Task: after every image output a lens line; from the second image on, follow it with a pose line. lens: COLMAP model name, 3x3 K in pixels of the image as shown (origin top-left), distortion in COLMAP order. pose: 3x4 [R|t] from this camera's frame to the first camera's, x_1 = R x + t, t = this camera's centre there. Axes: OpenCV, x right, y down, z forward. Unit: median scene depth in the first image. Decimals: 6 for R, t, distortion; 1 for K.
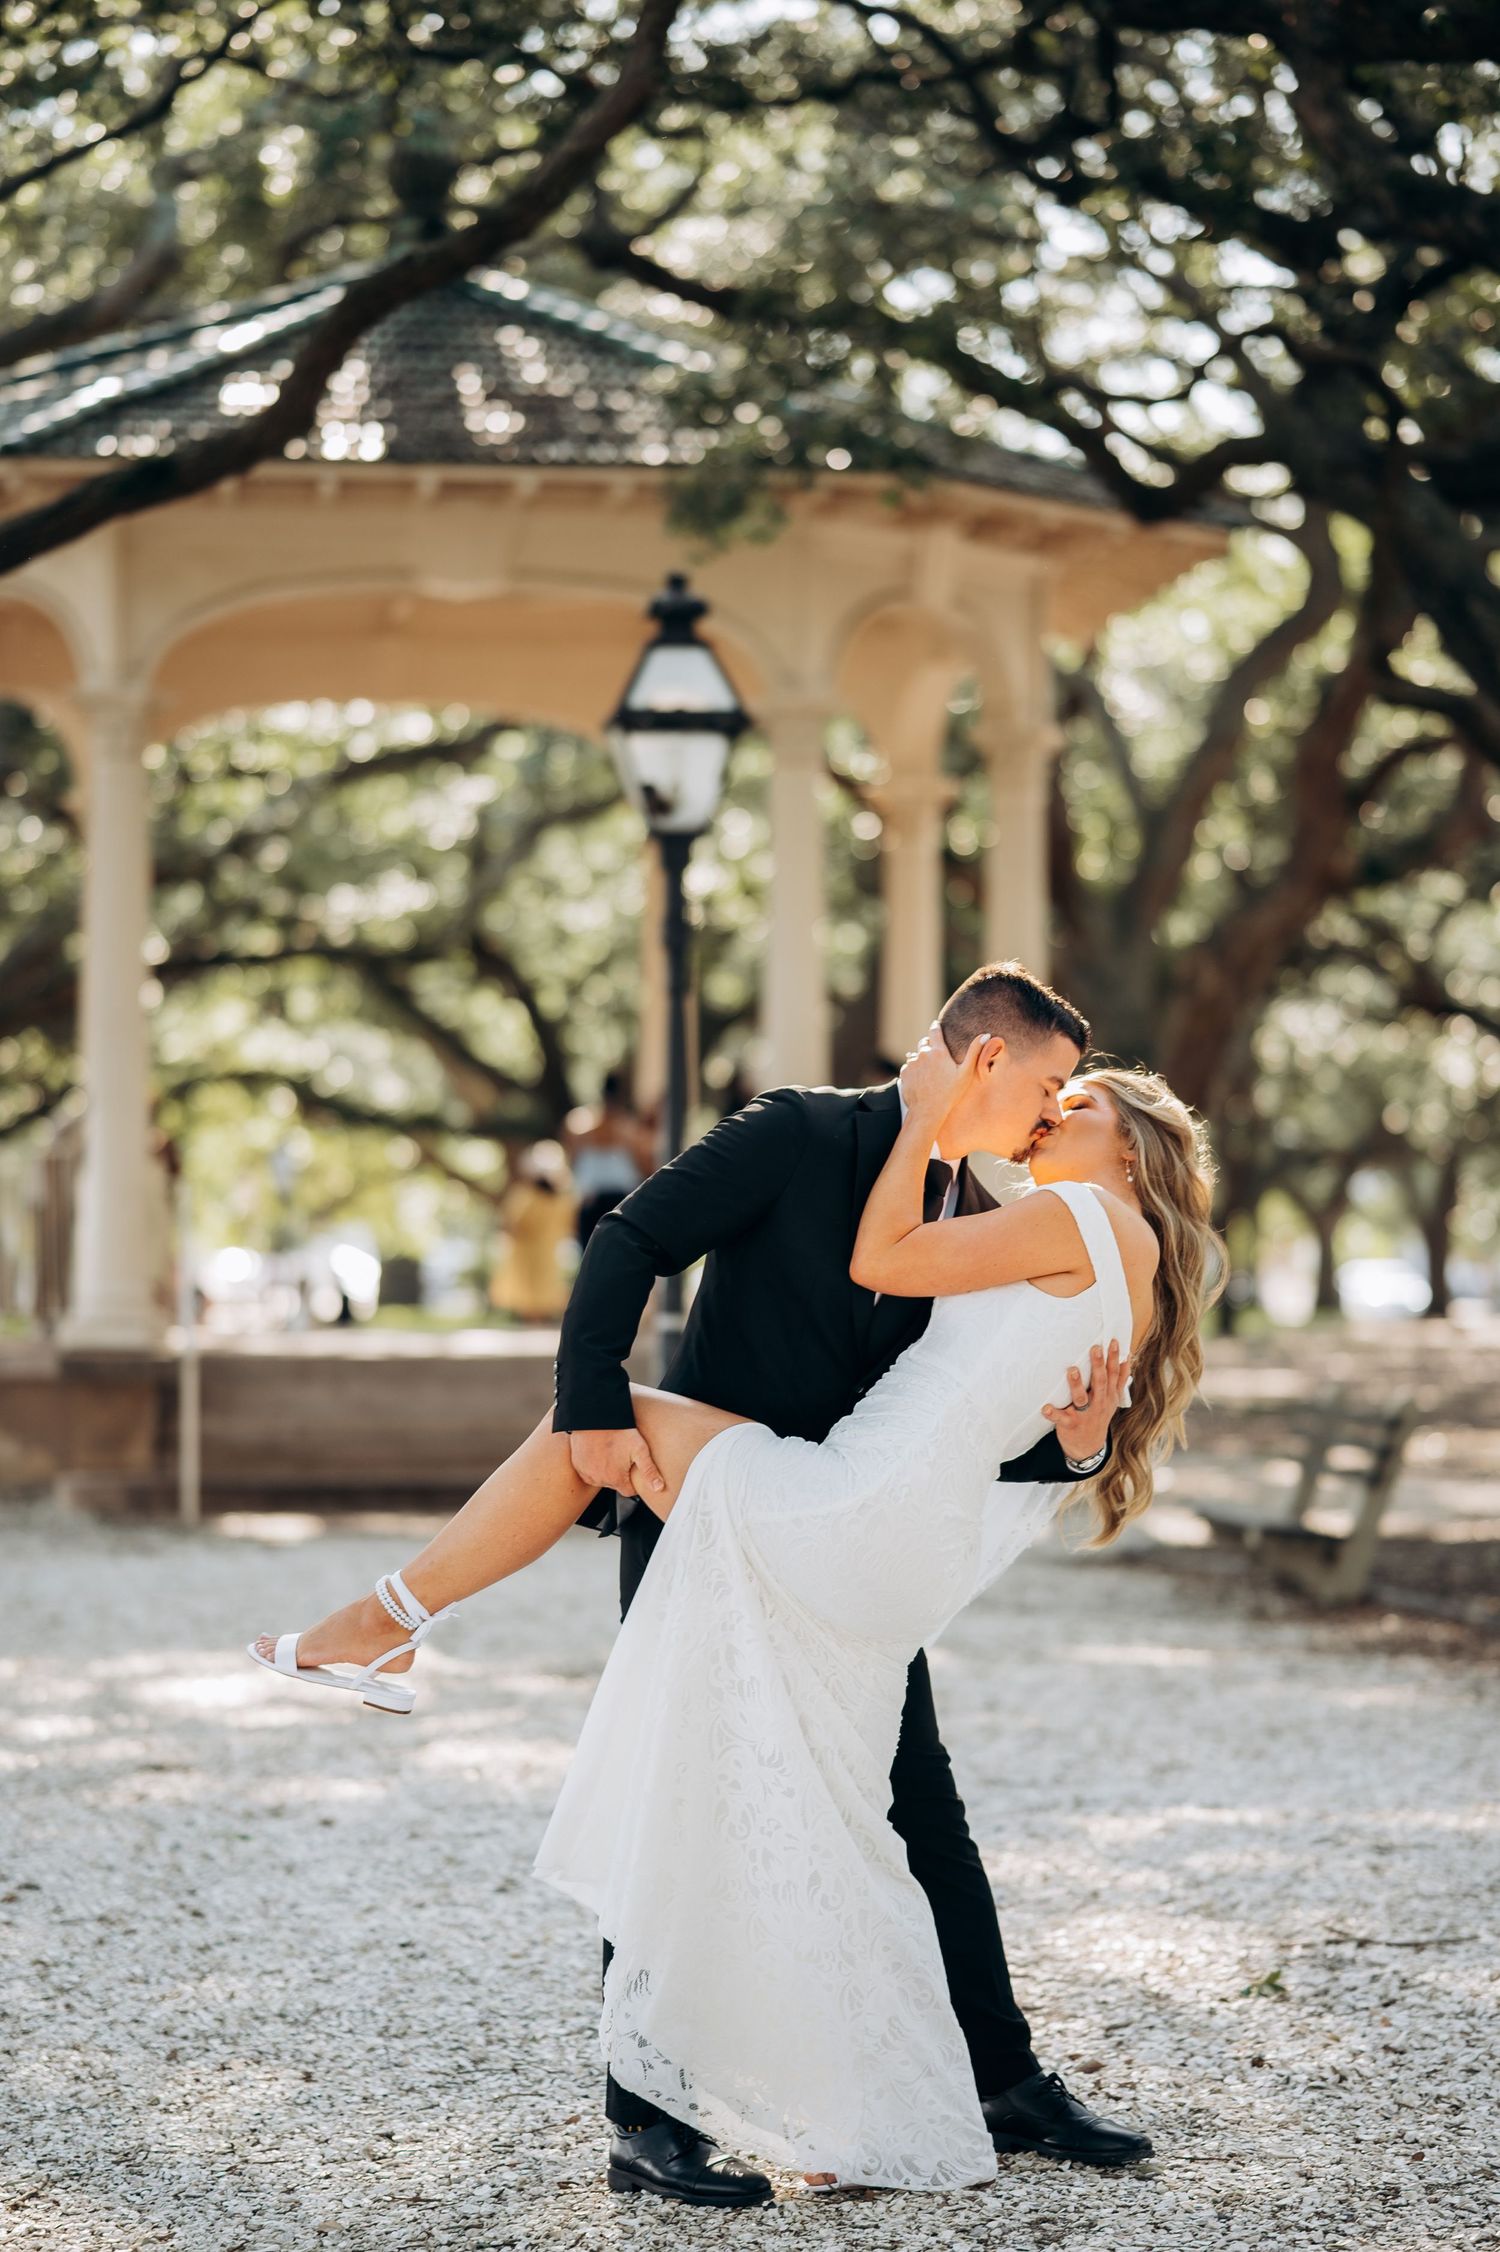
lens RADIAL K [[5752.1, 0, 755.5], [0, 5752.1, 1156.9], [0, 0, 1]] dist [0.069845, 0.332761]
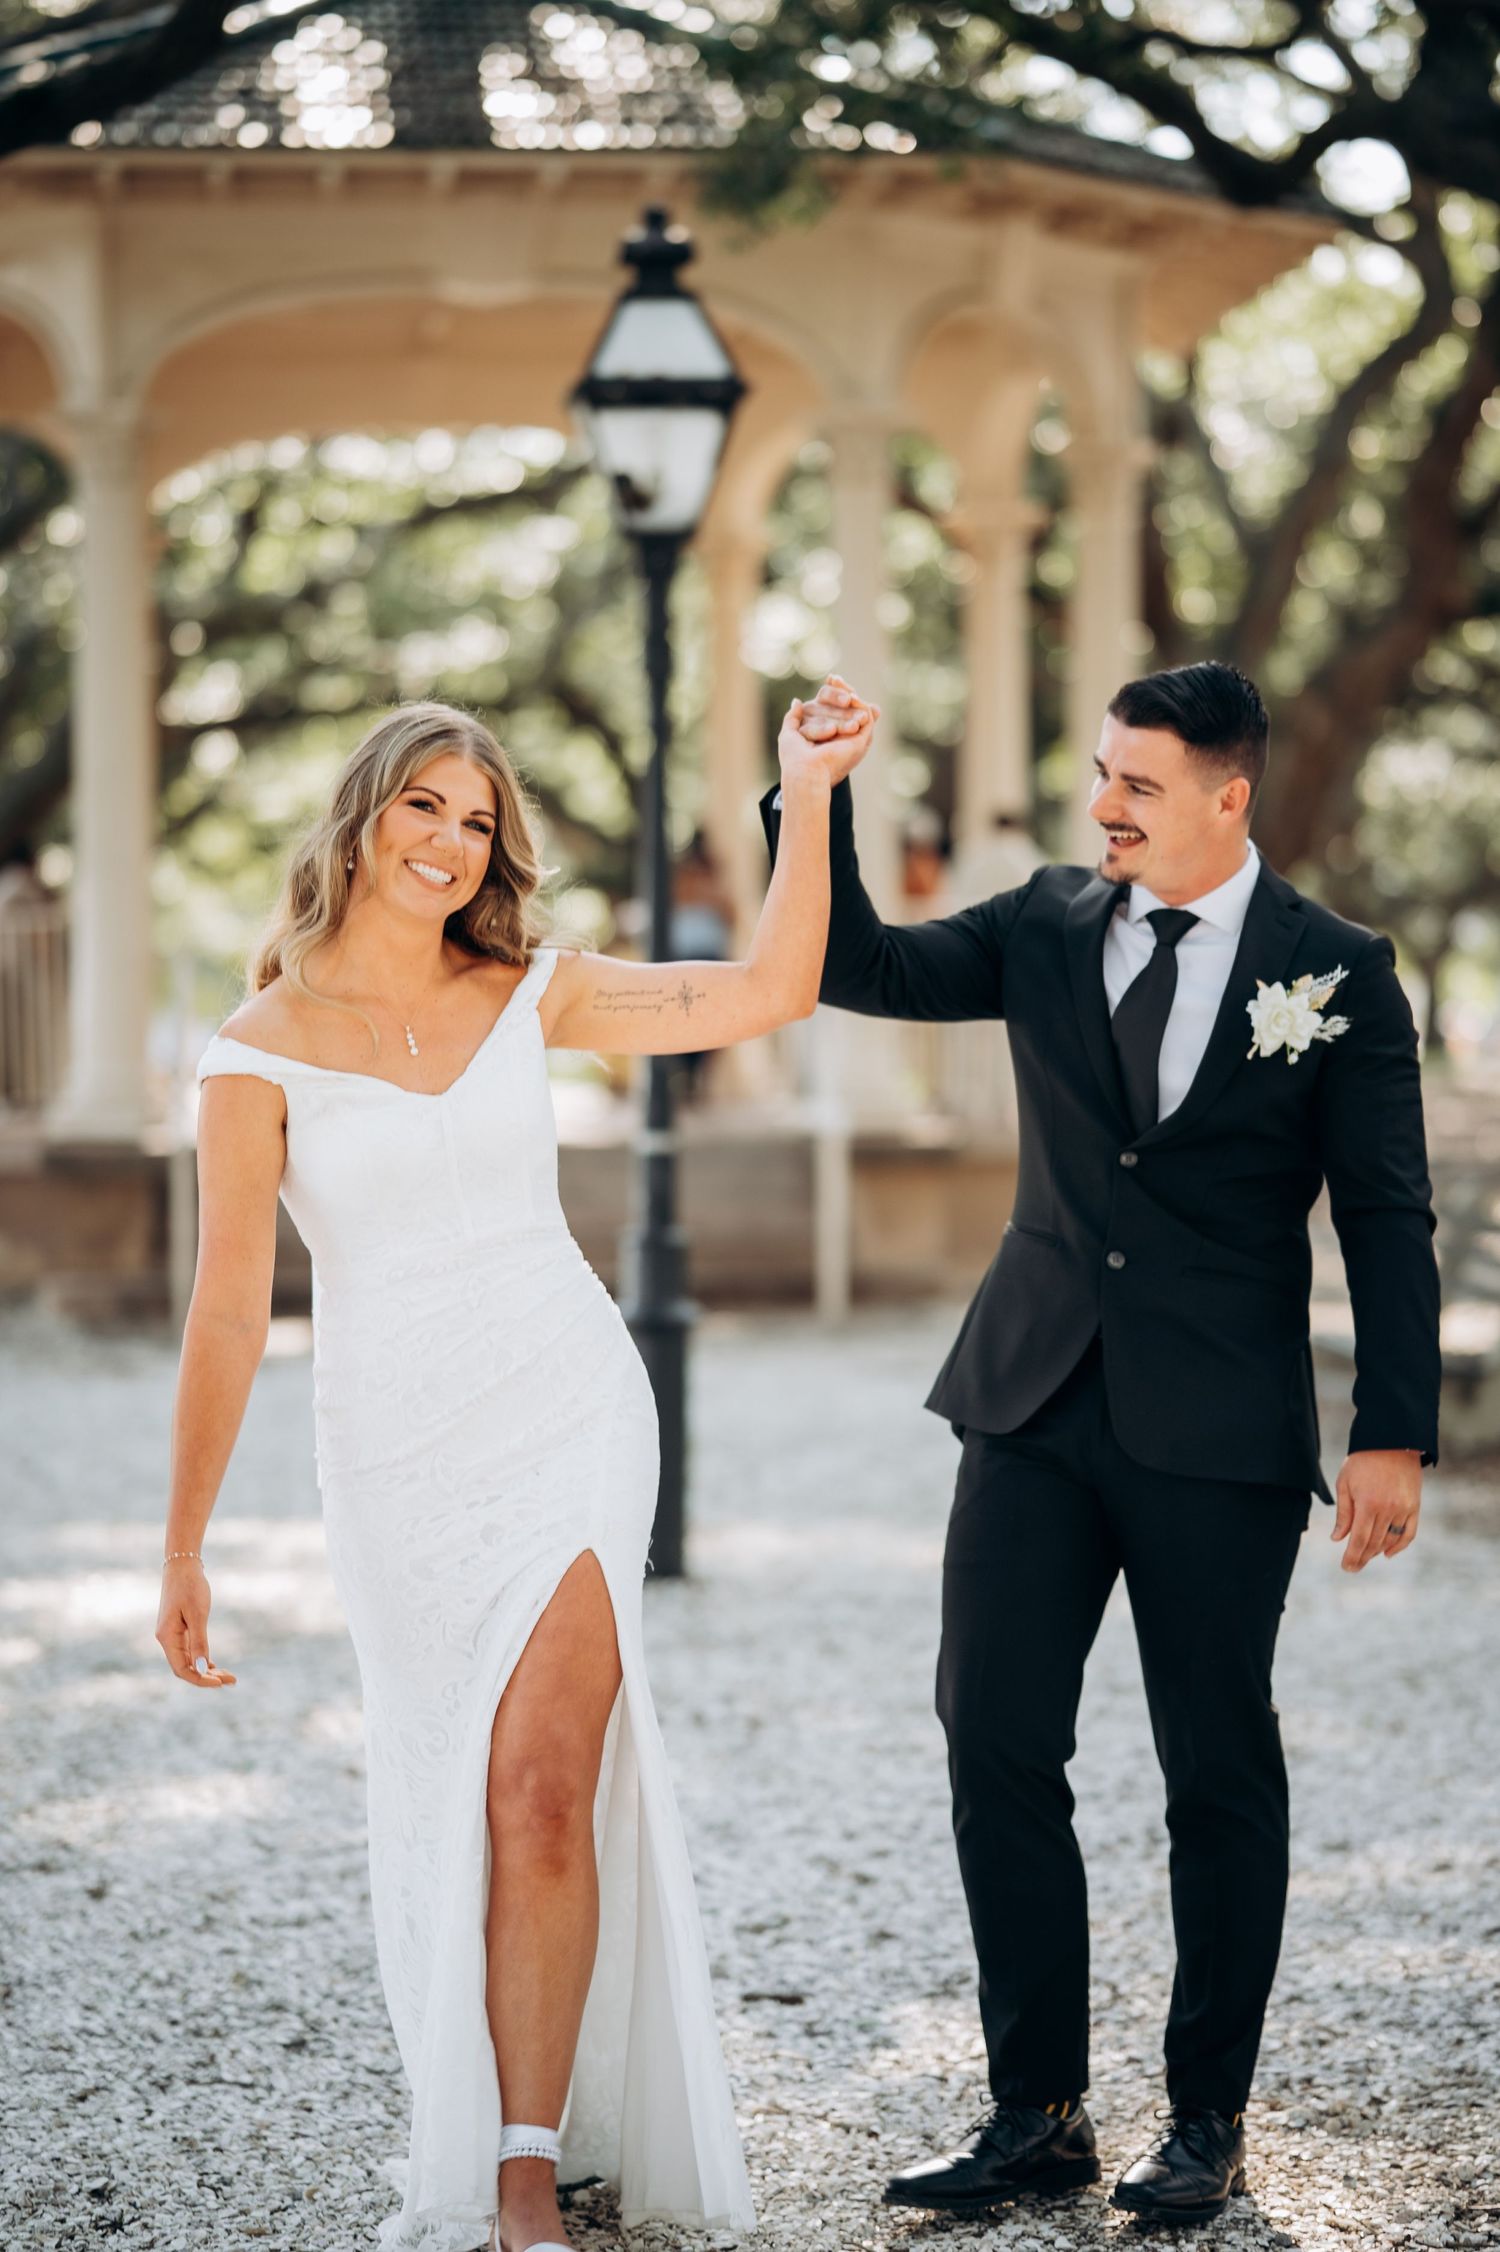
lens RADIAL K [[5551.6, 0, 750.0], [0, 5551.6, 1126.0], [0, 0, 1]] dist [0.020703, 0.582961]
pose [[0.999704, -0.008953, -0.022644, 0.008559], [0.009855, 0.999149, 0.040053, -0.002356], [0.022266, -0.040265, 0.998941, 0.118306]]
